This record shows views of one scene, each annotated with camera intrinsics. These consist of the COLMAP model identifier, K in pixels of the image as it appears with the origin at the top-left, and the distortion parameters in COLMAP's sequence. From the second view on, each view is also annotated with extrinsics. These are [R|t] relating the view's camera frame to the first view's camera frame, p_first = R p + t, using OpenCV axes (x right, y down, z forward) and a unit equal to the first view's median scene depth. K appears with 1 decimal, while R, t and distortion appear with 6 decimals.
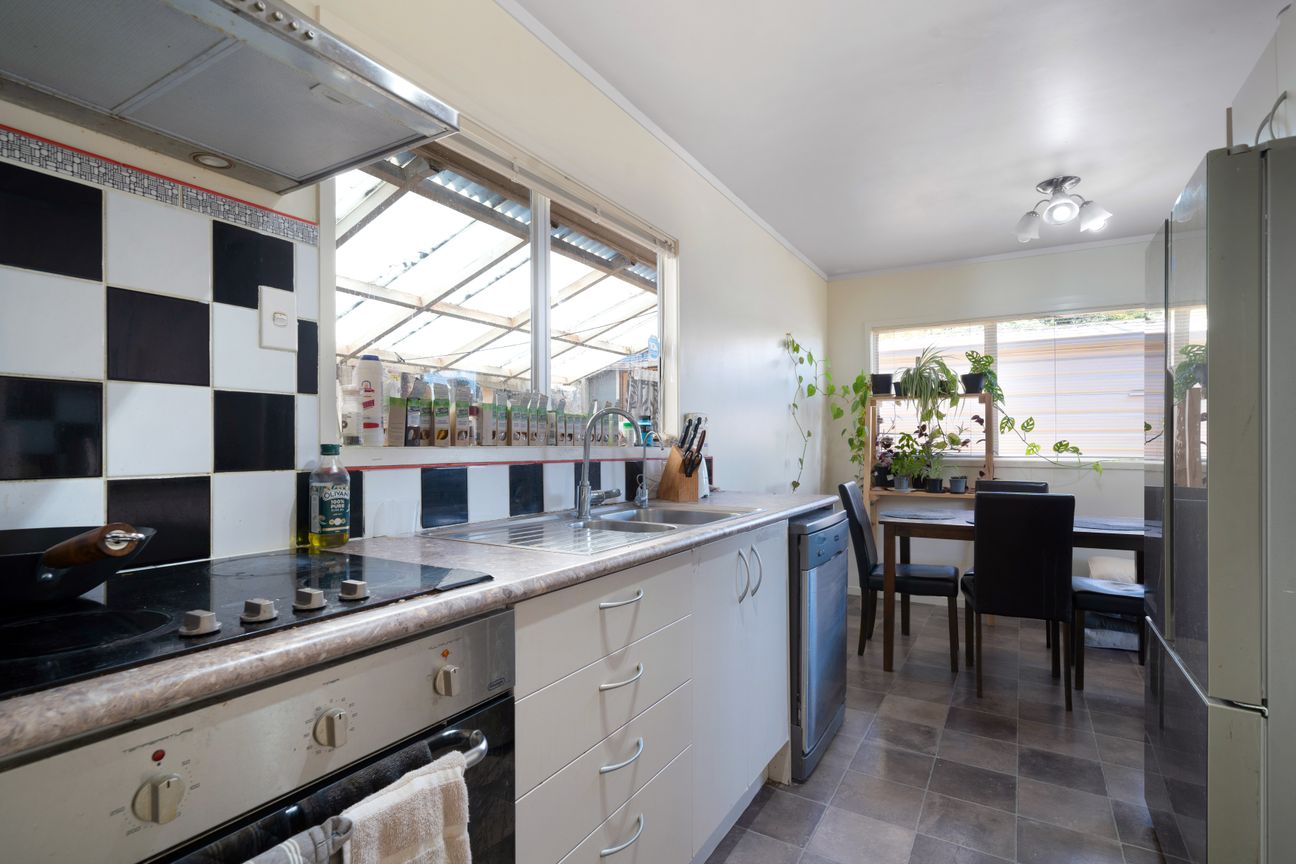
lens RADIAL K [[631.2, 0, 648.0], [0, 631.2, 432.0], [0, 0, 1]] dist [-0.000282, -0.000099]
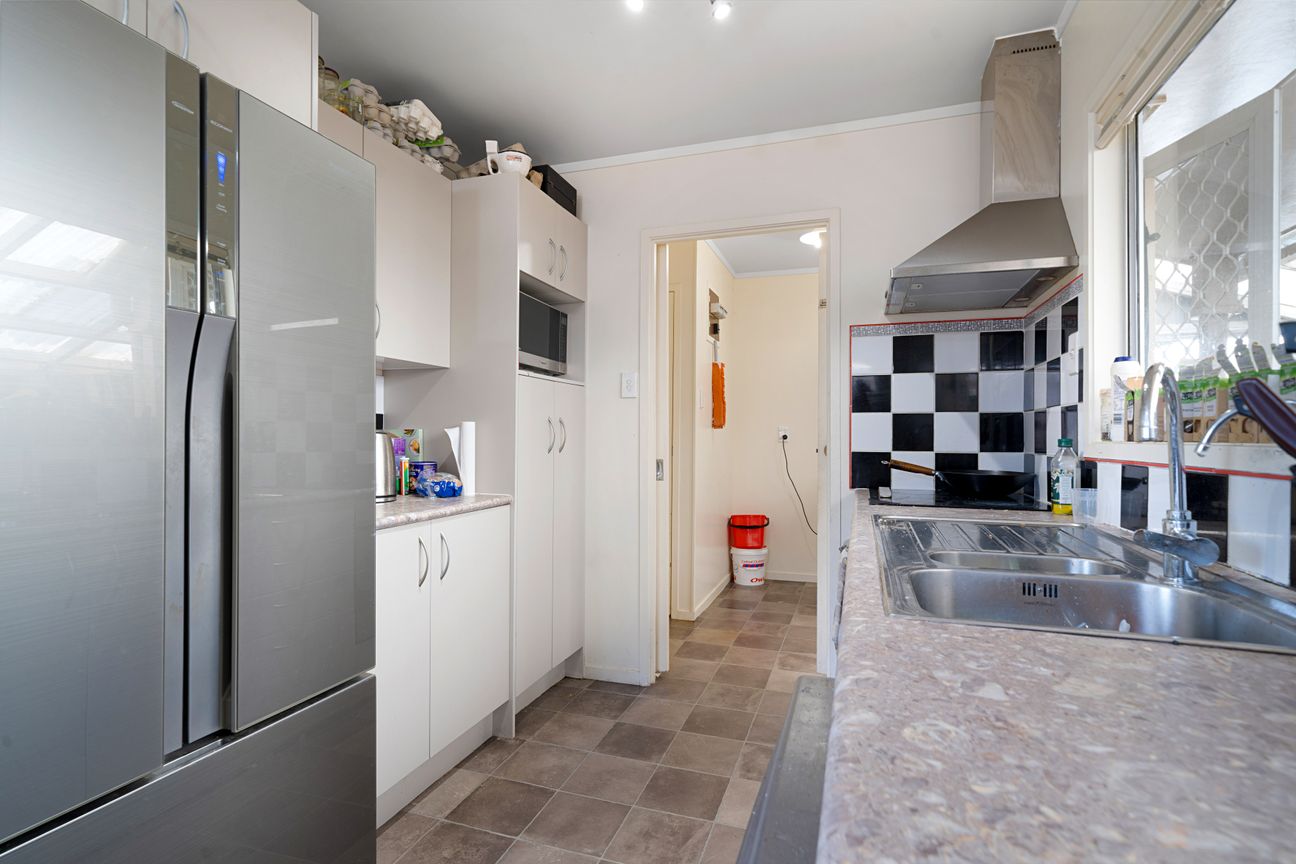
lens RADIAL K [[631.2, 0, 648.0], [0, 631.2, 432.0], [0, 0, 1]] dist [-0.000282, -0.000099]
pose [[-0.978632, -0.002140, -0.205608, 0.945452], [-0.000834, 0.999979, -0.006438, 0.021837], [0.205617, -0.006129, -0.978613, 2.271434]]
